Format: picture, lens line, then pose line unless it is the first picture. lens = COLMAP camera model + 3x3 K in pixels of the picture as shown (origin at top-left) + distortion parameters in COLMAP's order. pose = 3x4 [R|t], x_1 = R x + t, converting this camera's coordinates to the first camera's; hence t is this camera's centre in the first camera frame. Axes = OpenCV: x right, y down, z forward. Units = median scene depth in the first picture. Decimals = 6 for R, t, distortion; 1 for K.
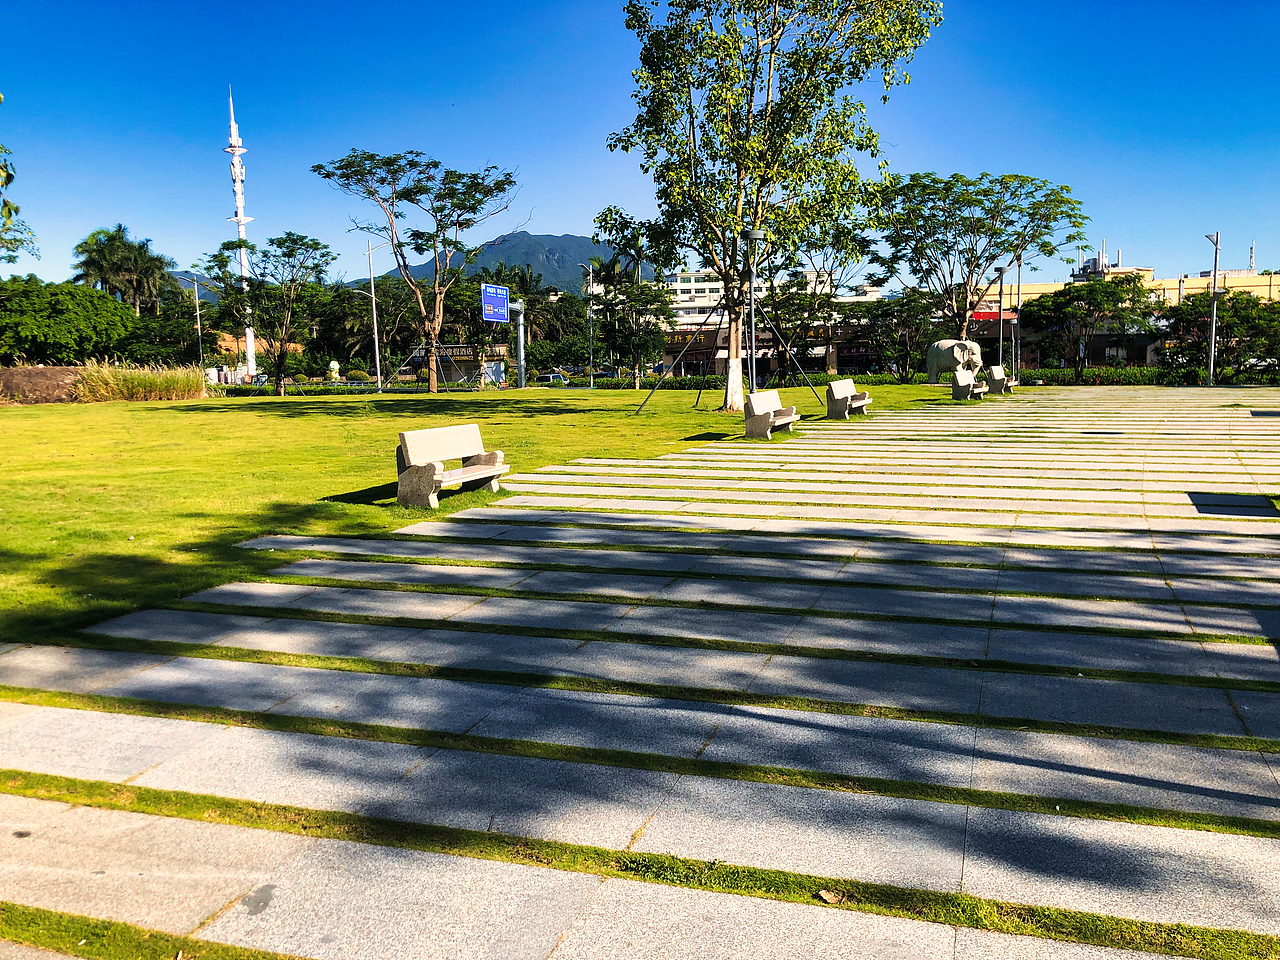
lens RADIAL K [[1019.1, 0, 711.0], [0, 1019.1, 455.3], [0, 0, 1]] dist [0.048006, -0.041708]
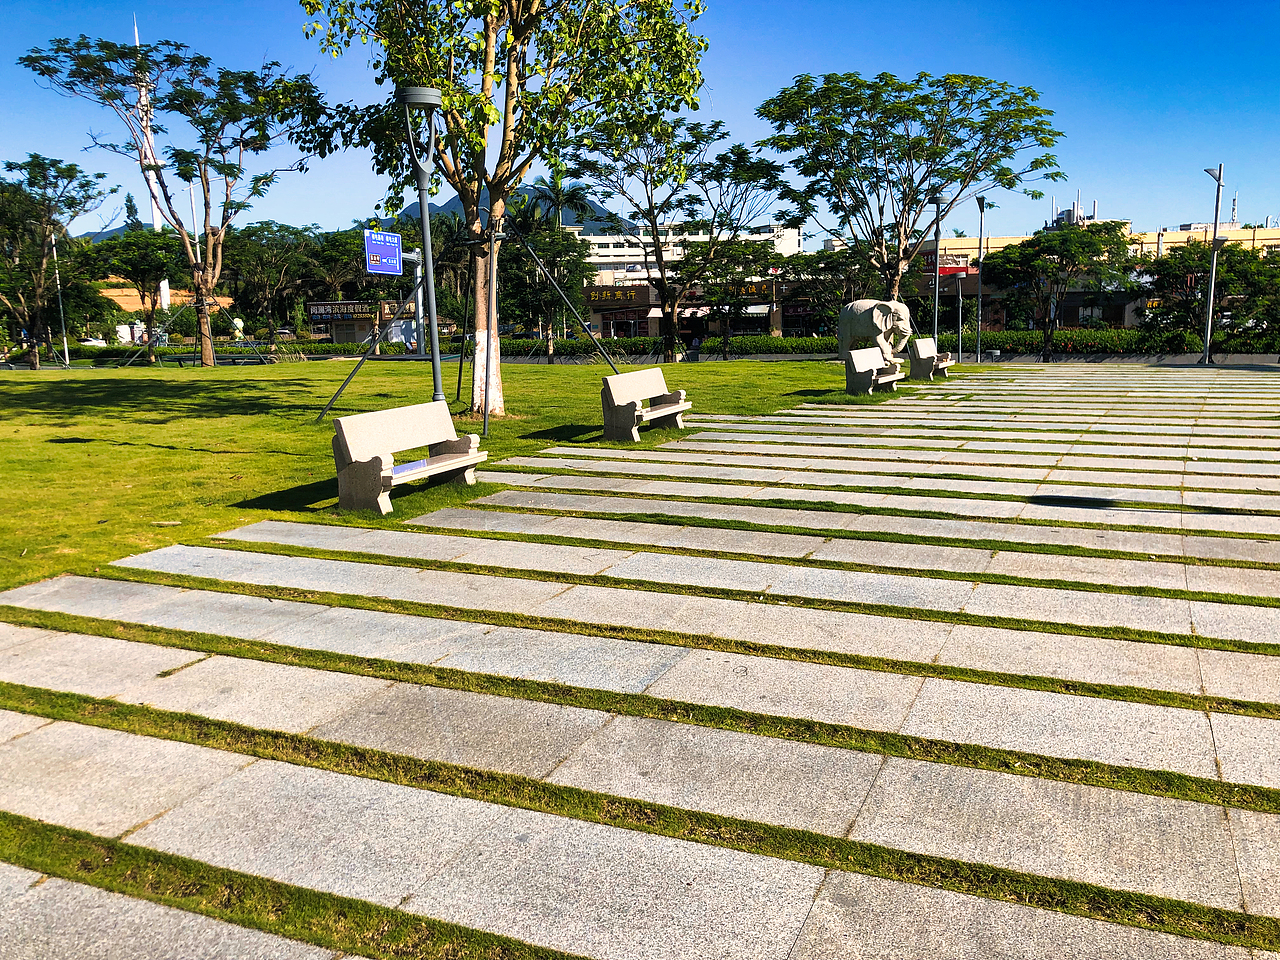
lens RADIAL K [[1019.1, 0, 706.2], [0, 1019.1, 466.3], [0, 0, 1]] dist [0.048006, -0.041708]
pose [[0.999790, -0.000082, 0.020492, 0.083489], [-0.001006, 0.998590, 0.053067, -0.026654], [-0.020468, -0.053077, 0.998381, 0.217307]]
